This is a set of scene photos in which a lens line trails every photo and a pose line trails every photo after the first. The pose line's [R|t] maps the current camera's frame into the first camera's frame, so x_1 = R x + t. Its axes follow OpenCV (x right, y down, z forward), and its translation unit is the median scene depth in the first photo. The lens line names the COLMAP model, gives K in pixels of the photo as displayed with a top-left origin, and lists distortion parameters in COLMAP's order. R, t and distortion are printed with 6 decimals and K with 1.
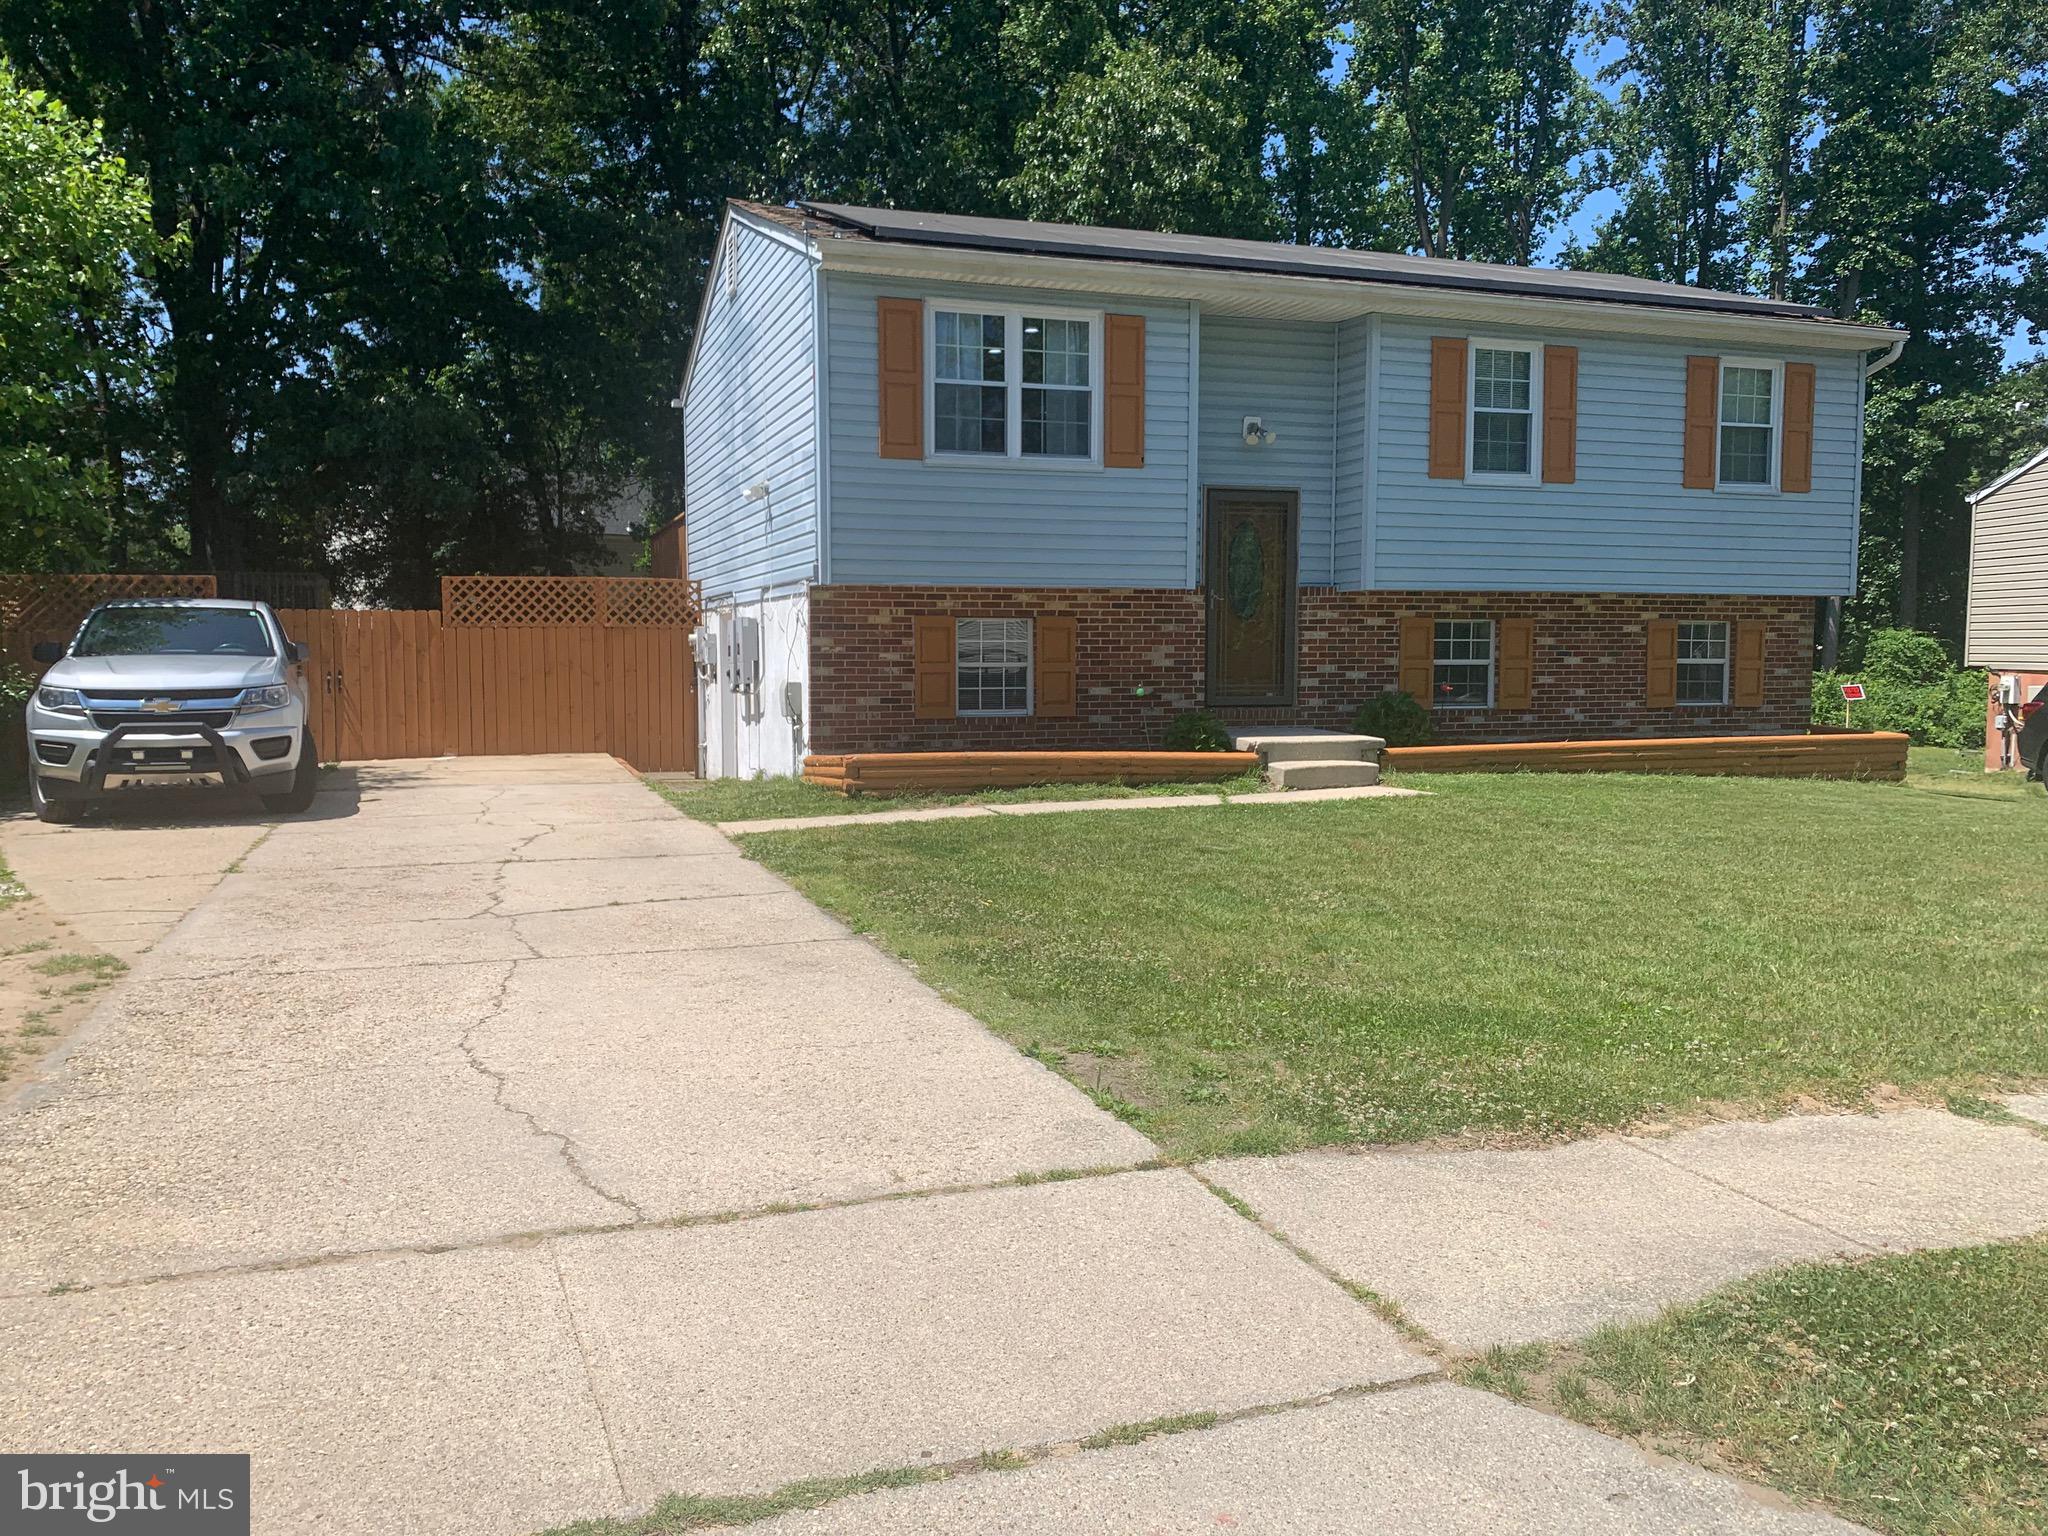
lens RADIAL K [[1572.8, 0, 1029.6], [0, 1572.8, 777.0], [0, 0, 1]] dist [0.041582, -0.042814]
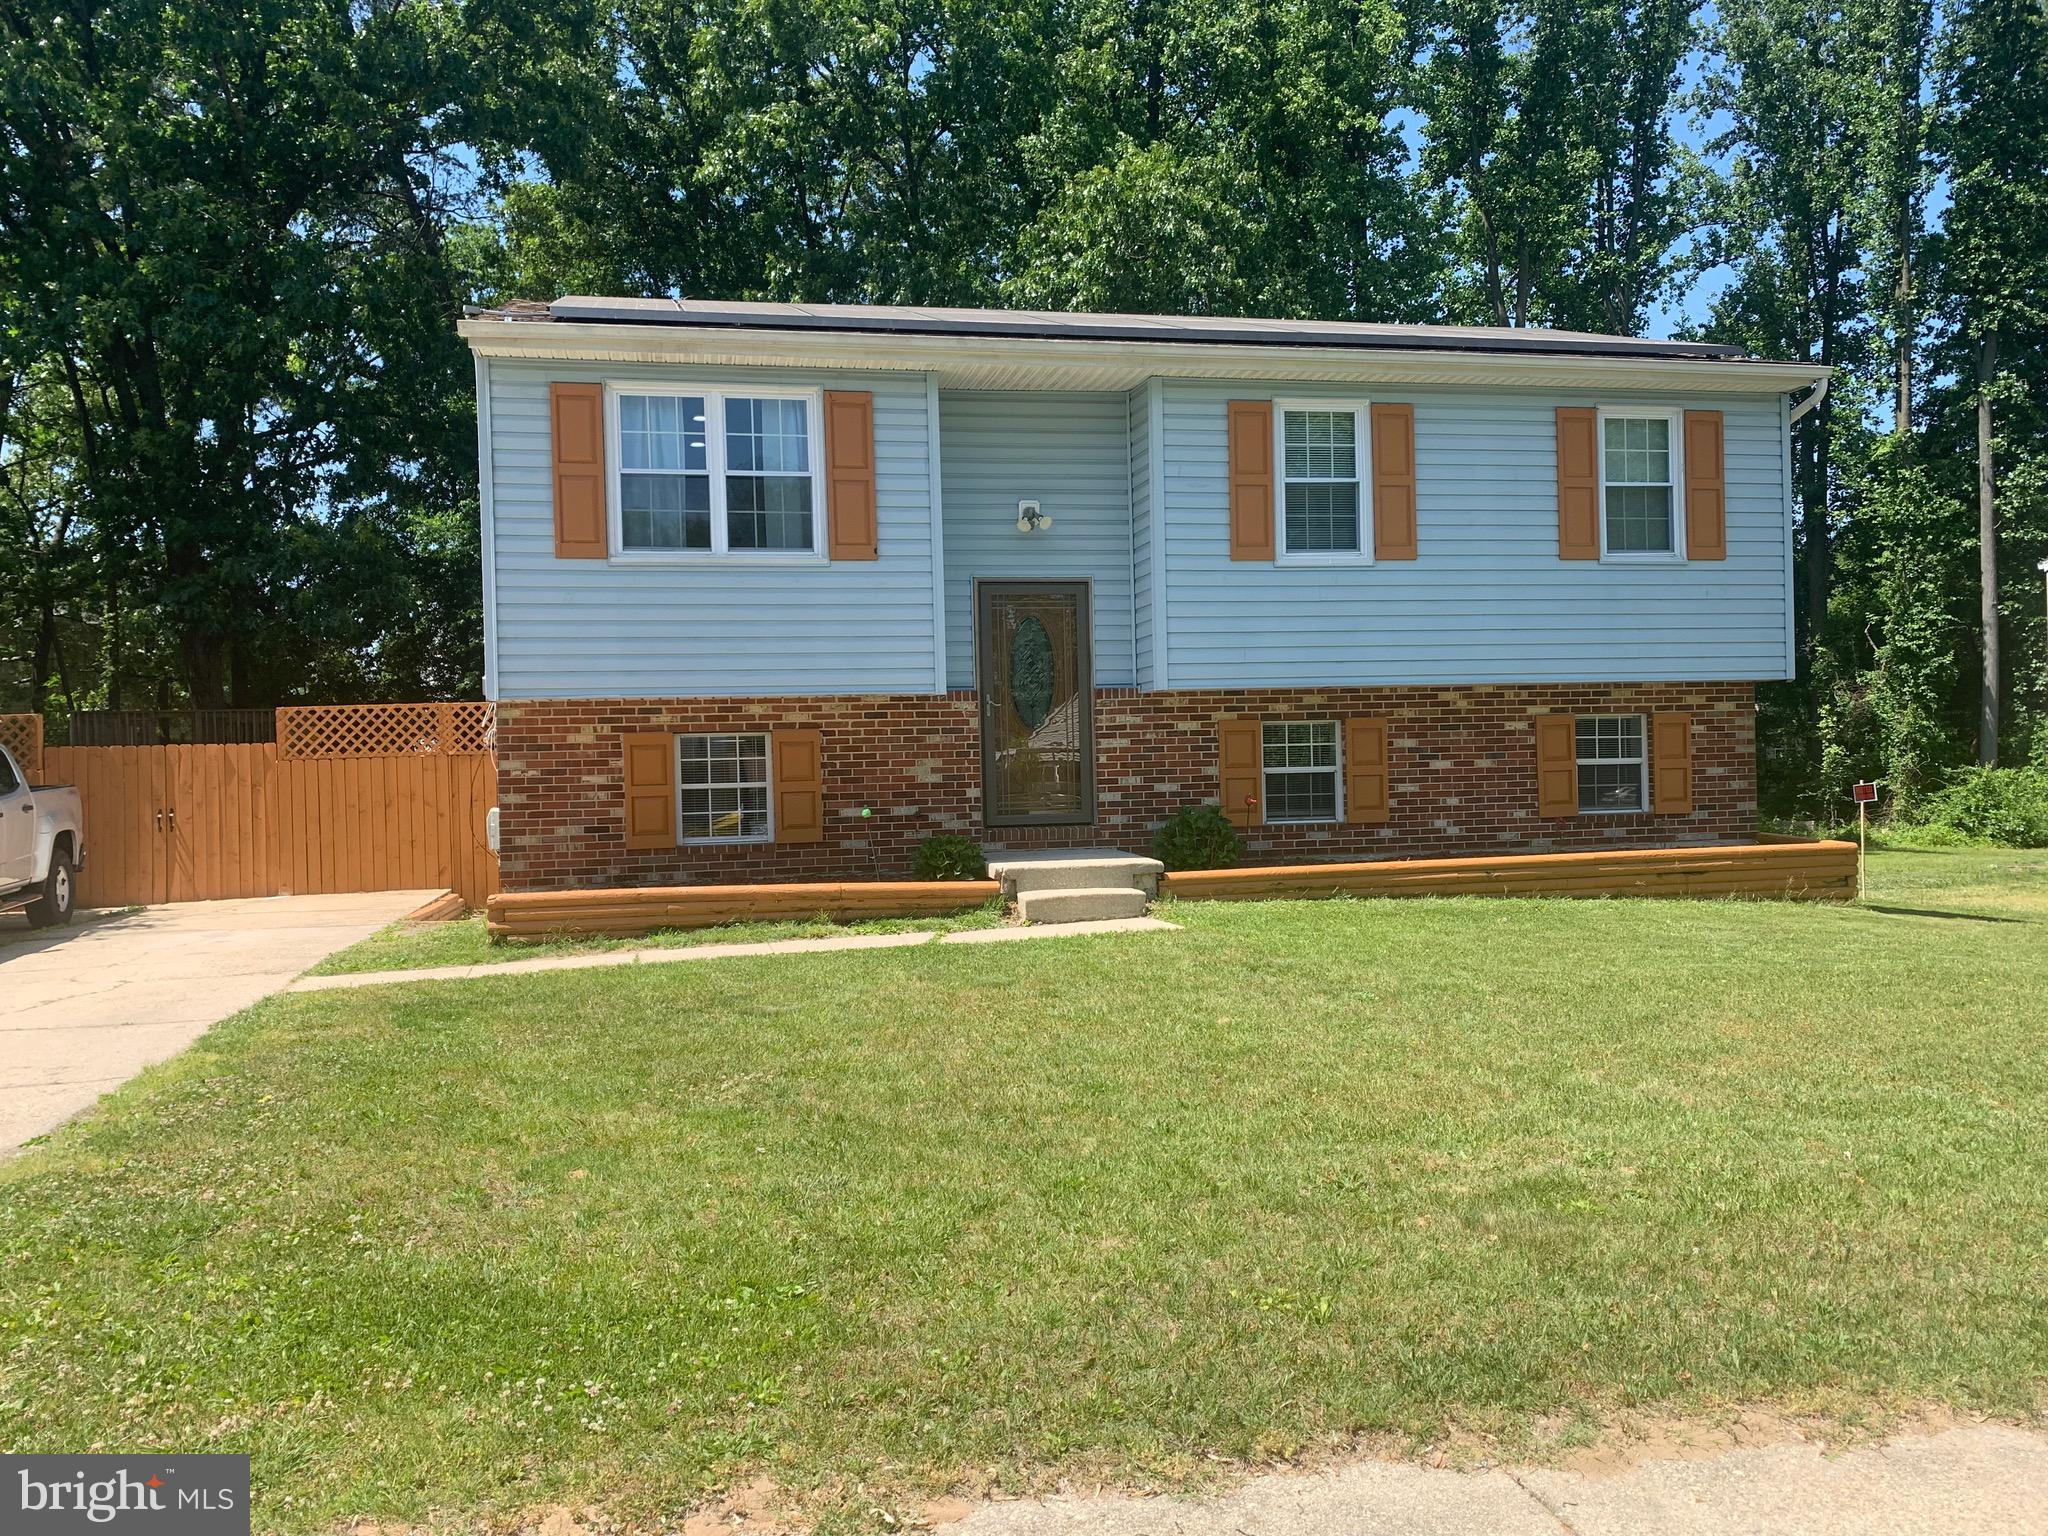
lens RADIAL K [[1572.8, 0, 1013.0], [0, 1572.8, 785.2], [0, 0, 1]] dist [0.041582, -0.042814]
pose [[0.992196, -0.024455, -0.122266, 0.226579], [0.015982, 0.997432, -0.069812, -0.006793], [0.123660, 0.067313, 0.990039, 0.130358]]
